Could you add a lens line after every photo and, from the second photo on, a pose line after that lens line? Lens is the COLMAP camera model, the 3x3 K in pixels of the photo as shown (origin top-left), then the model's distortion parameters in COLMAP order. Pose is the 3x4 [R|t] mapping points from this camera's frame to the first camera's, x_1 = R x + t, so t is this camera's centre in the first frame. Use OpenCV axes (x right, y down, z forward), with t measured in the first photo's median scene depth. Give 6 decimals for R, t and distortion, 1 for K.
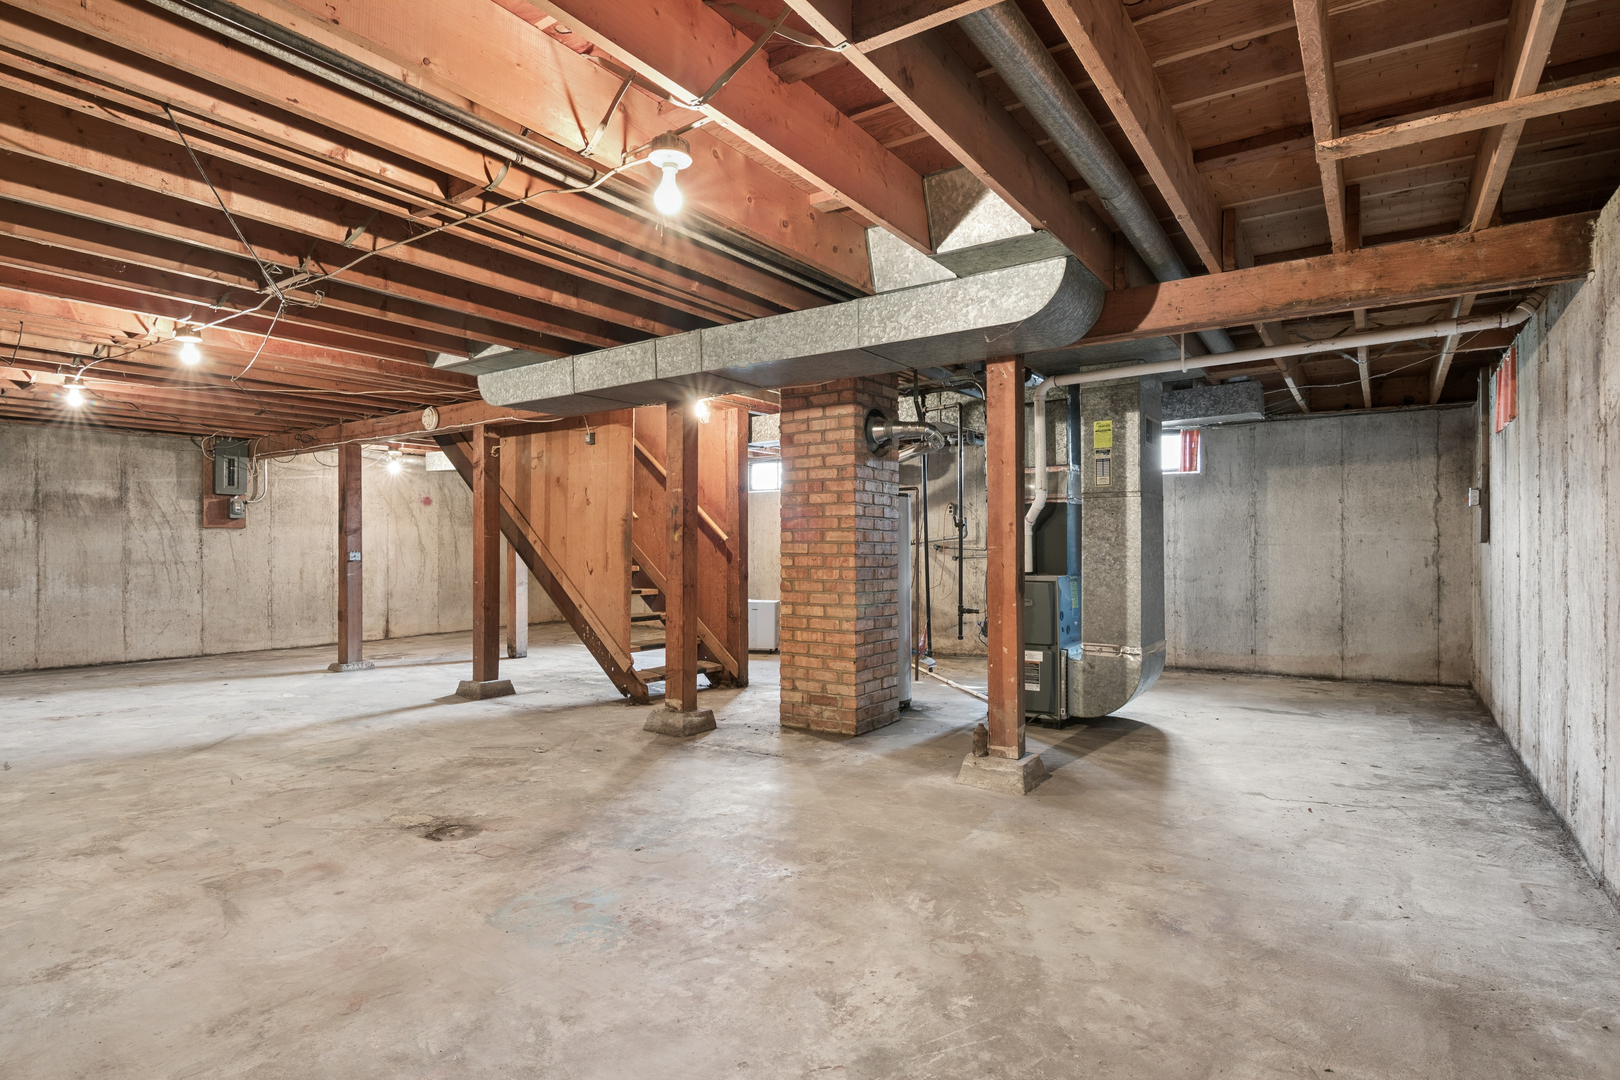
lens RADIAL K [[835.9, 0, 811.6], [0, 835.9, 554.5], [0, 0, 1]] dist [-0.001657, -0.014721]
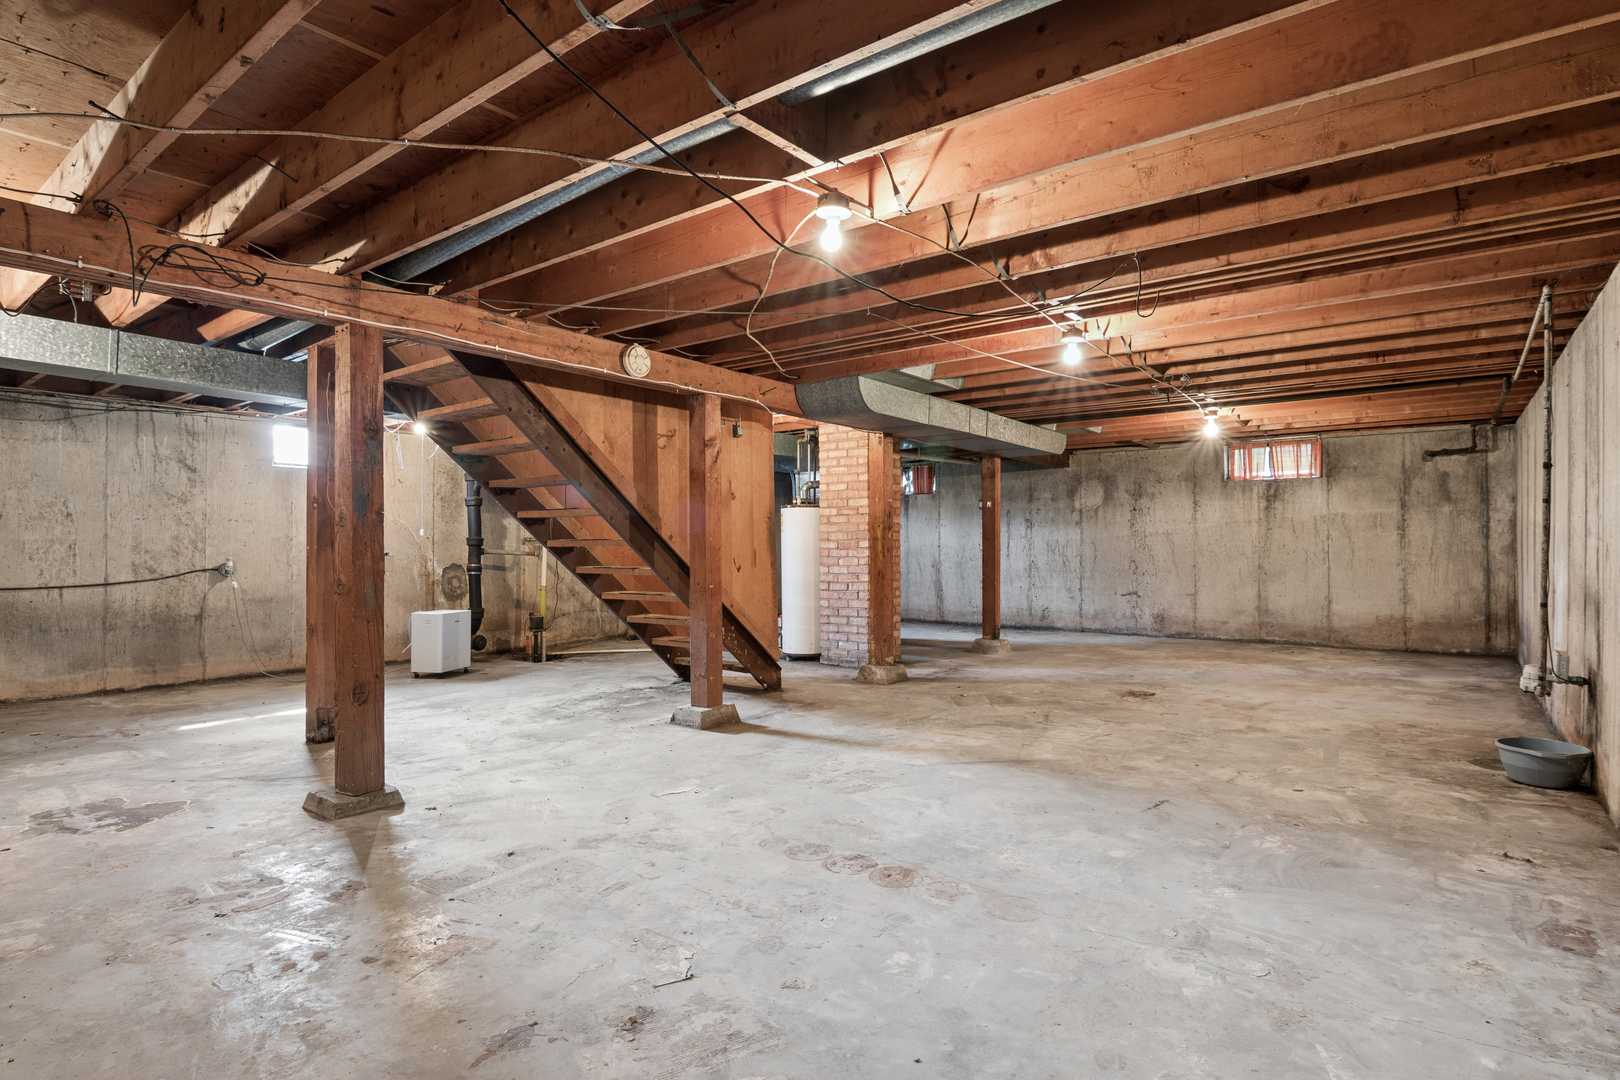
lens RADIAL K [[835.9, 0, 811.6], [0, 835.9, 554.5], [0, 0, 1]] dist [-0.001657, -0.014721]
pose [[0.067559, -0.009756, 0.997668, -1.243066], [0.010668, 0.999902, 0.009055, -0.003943], [-0.997658, 0.010032, 0.067656, 0.861083]]
